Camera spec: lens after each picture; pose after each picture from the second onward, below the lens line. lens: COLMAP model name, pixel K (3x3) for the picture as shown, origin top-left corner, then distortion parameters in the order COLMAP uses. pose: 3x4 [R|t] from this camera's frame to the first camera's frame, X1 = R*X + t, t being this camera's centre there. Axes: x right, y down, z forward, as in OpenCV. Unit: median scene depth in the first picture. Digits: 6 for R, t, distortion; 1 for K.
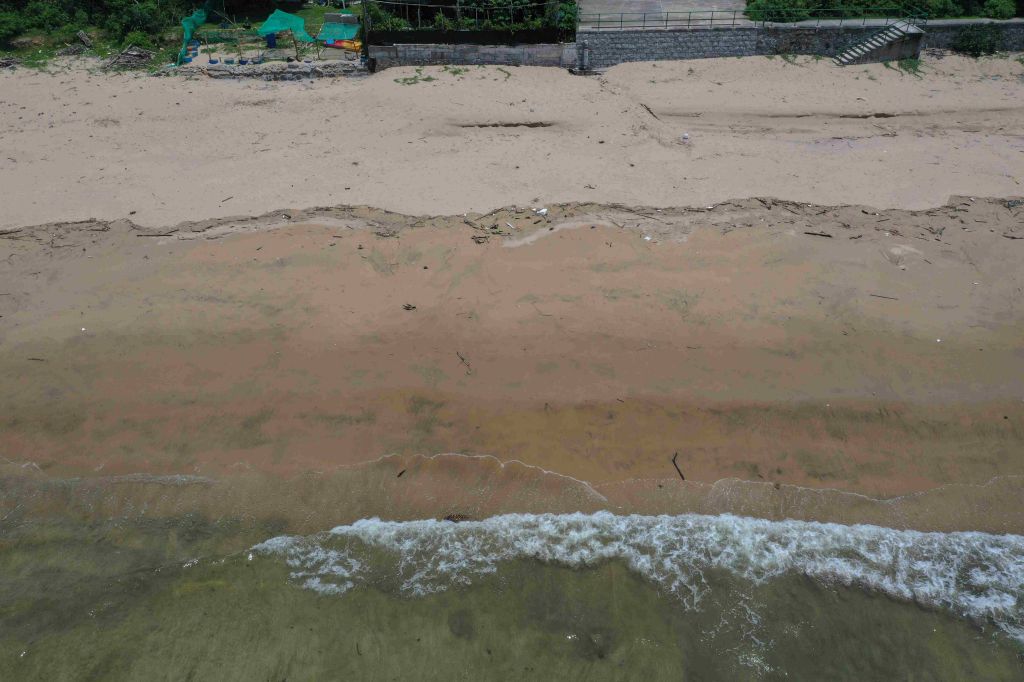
lens RADIAL K [[810.0, 0, 512.0], [0, 810.0, 341.0], [0, 0, 1]] dist [-0.012447, -0.000002]
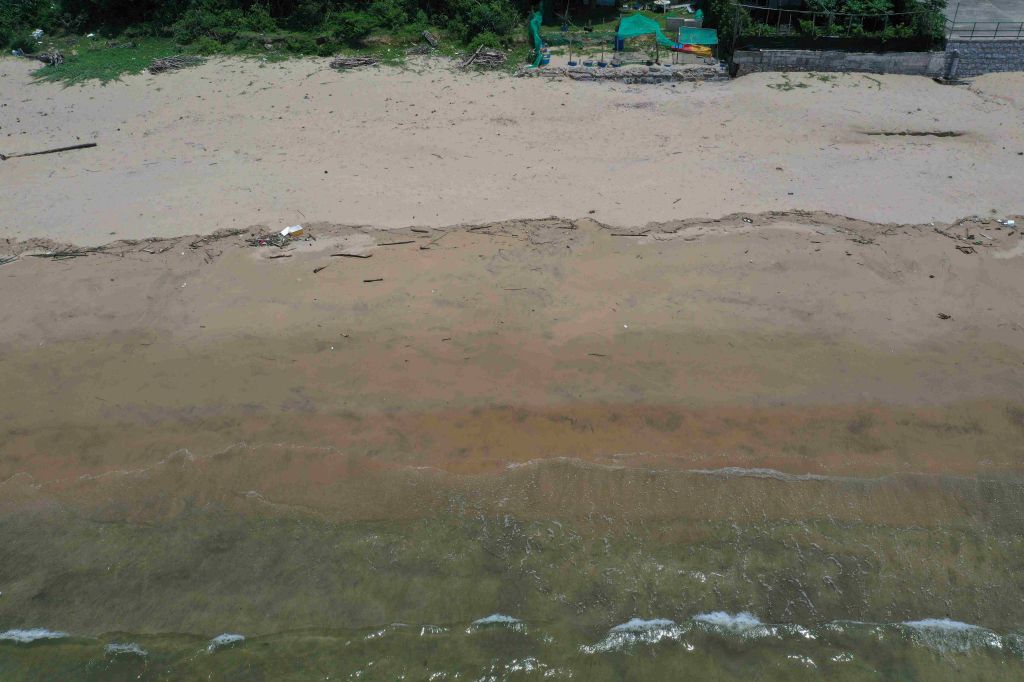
lens RADIAL K [[810.0, 0, 512.0], [0, 810.0, 341.0], [0, 0, 1]] dist [-0.012447, -0.000002]
pose [[0.997178, 0.037989, -0.064749, -0.371562], [-0.038434, 0.999245, -0.005637, 0.009009], [0.064486, 0.008110, 0.997886, -0.010365]]
